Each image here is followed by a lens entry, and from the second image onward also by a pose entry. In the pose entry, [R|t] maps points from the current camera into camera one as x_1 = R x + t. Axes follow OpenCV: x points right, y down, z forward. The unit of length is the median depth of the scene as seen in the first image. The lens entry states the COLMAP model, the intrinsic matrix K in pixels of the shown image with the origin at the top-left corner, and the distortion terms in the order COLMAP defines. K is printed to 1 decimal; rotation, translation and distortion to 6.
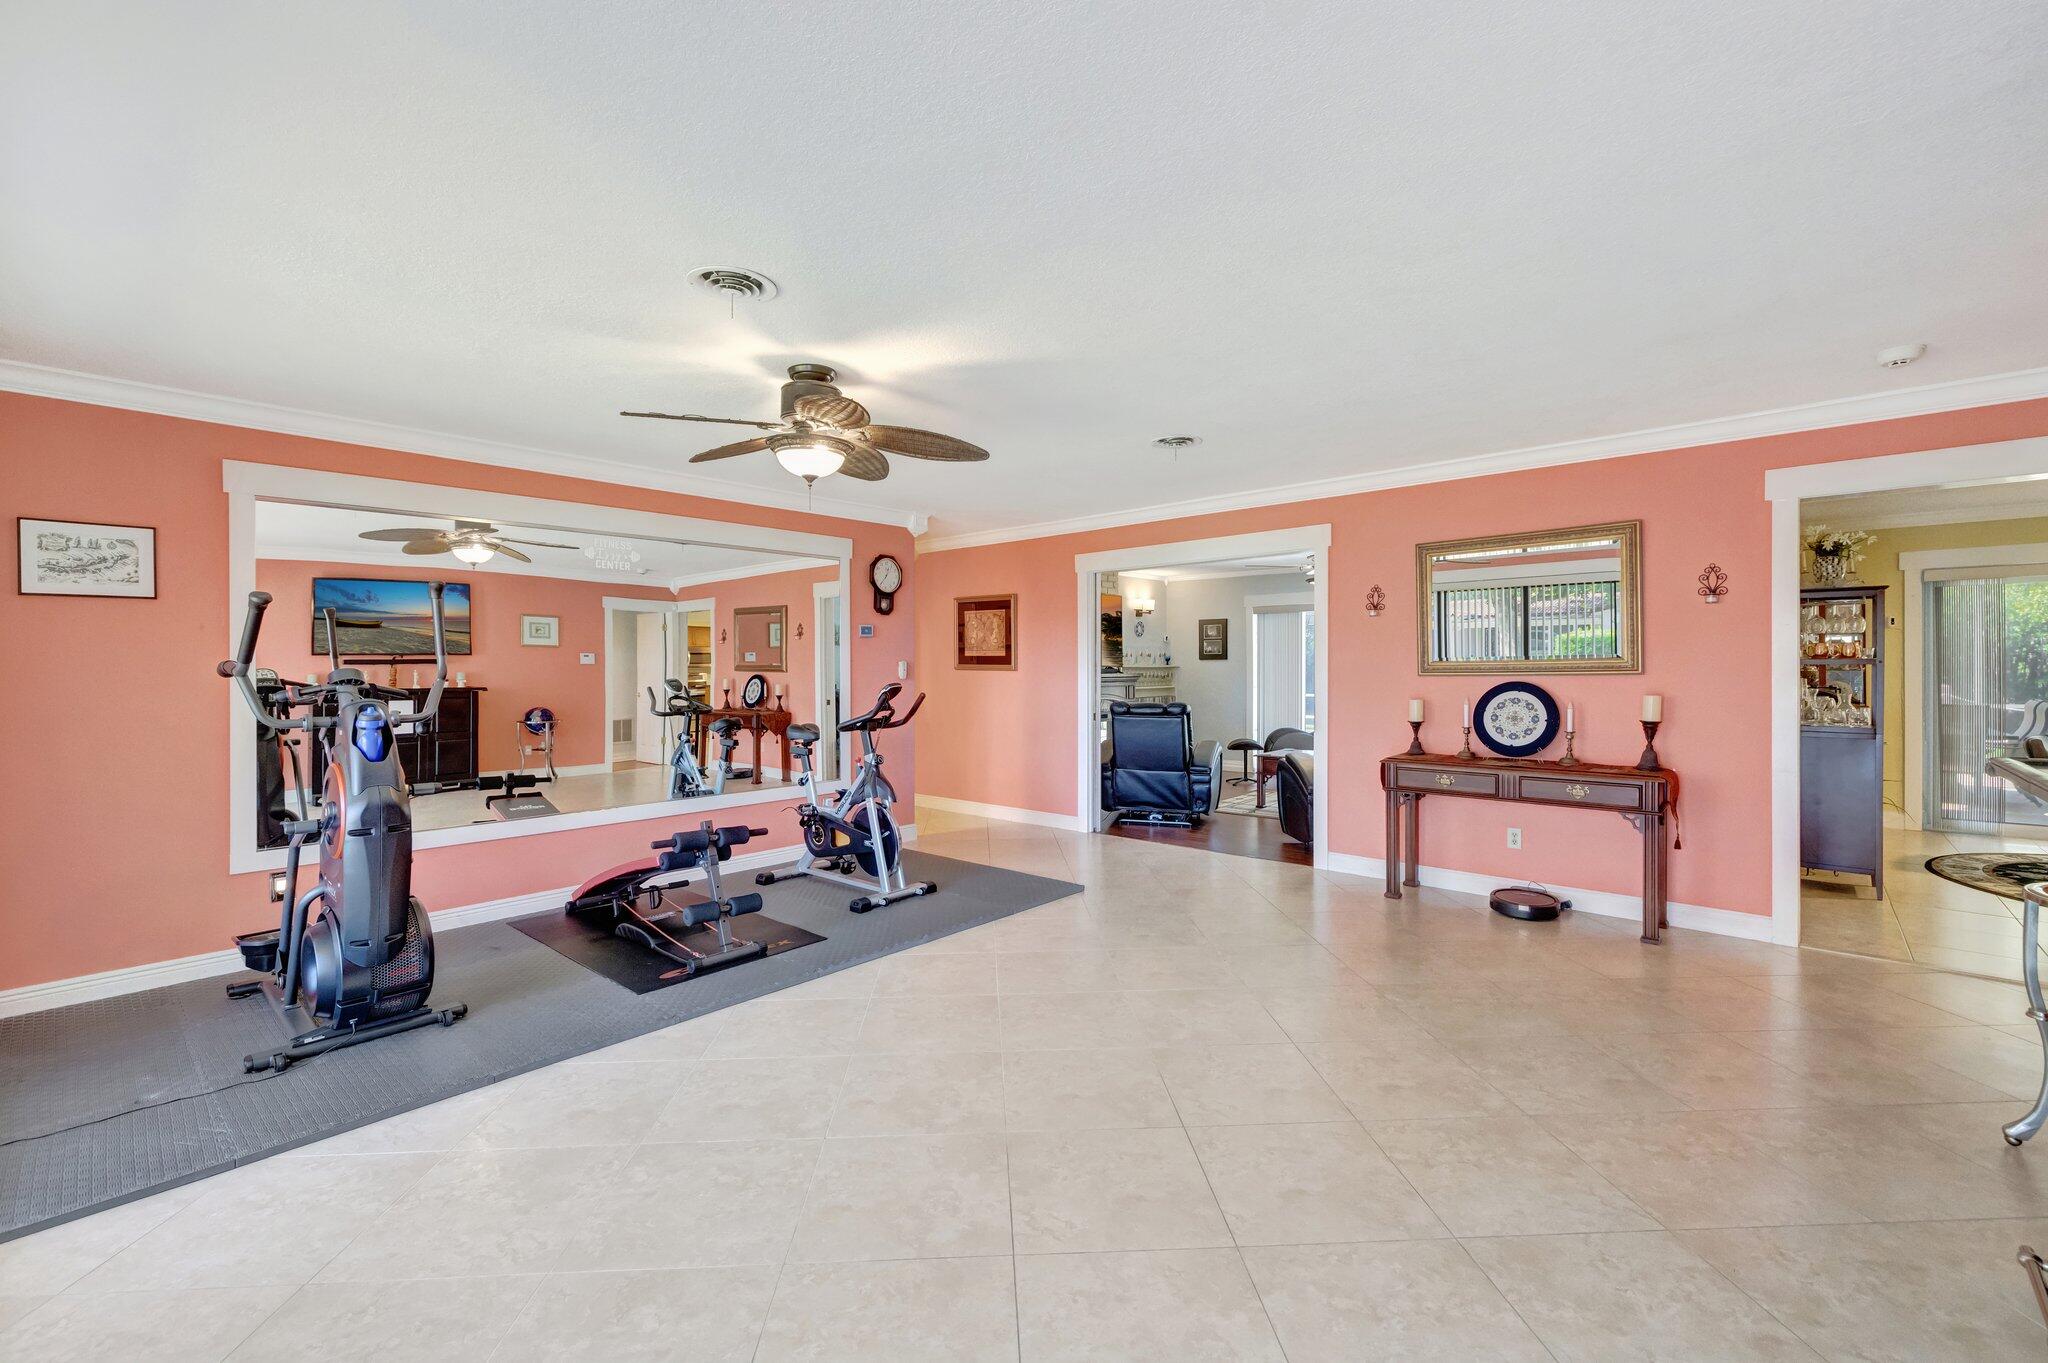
lens RADIAL K [[892.0, 0, 1027.7], [0, 892.0, 678.8], [0, 0, 1]] dist [-0.000484, -0.000139]
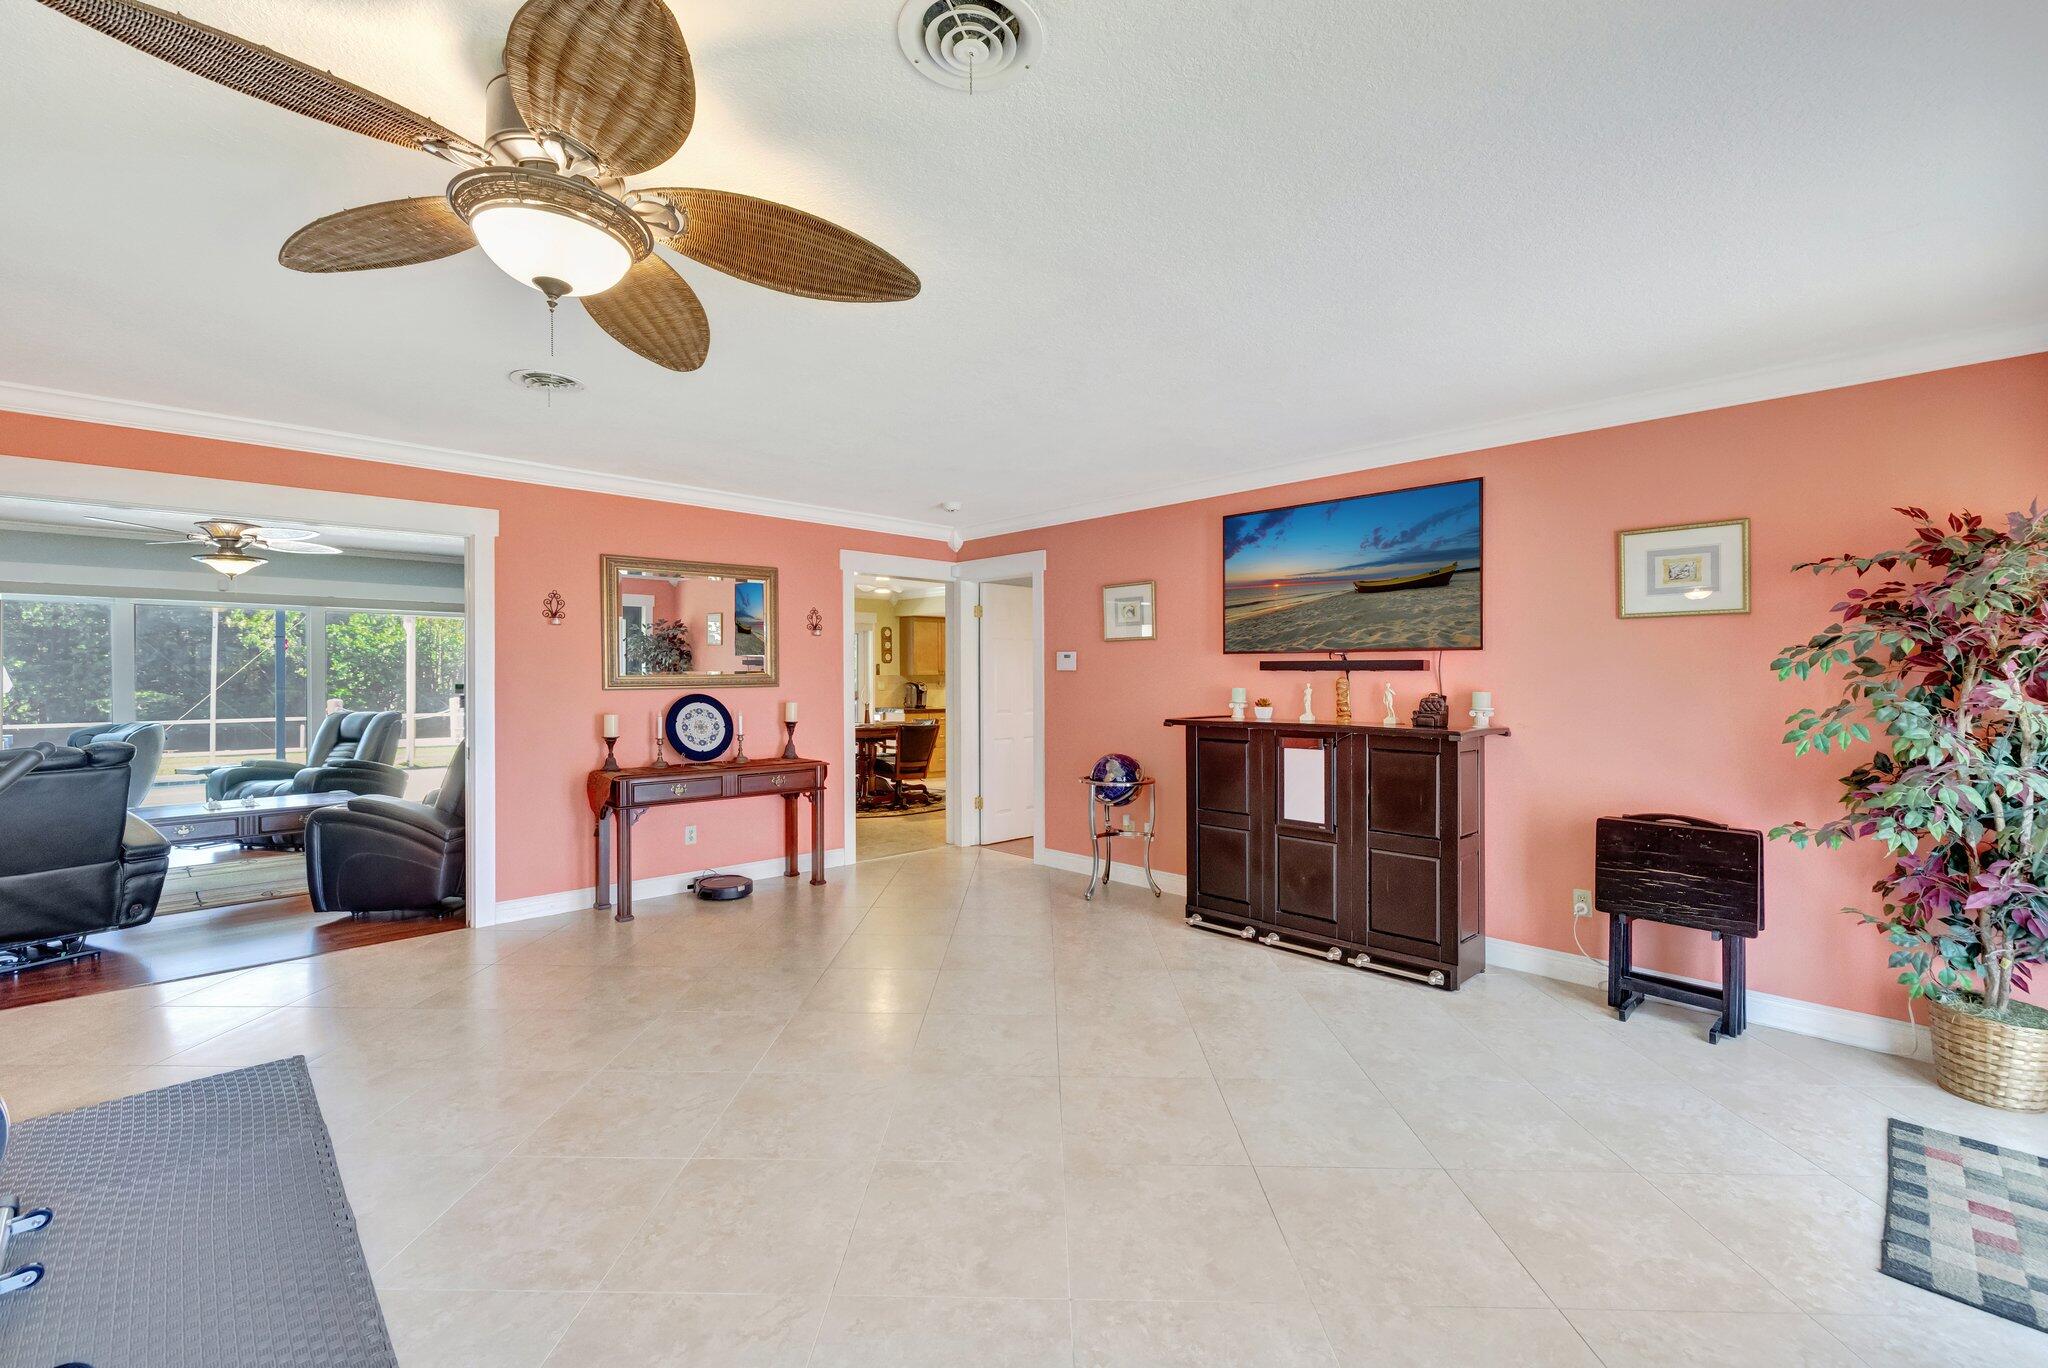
lens RADIAL K [[861.6, 0, 1025.9], [0, 861.6, 678.9], [0, 0, 1]] dist [0.001495, -0.001237]
pose [[0.048118, 0.003336, 0.998836, -0.528704], [0.013753, 0.999897, -0.004002, -0.006381], [-0.998747, 0.013929, 0.048067, 0.546057]]
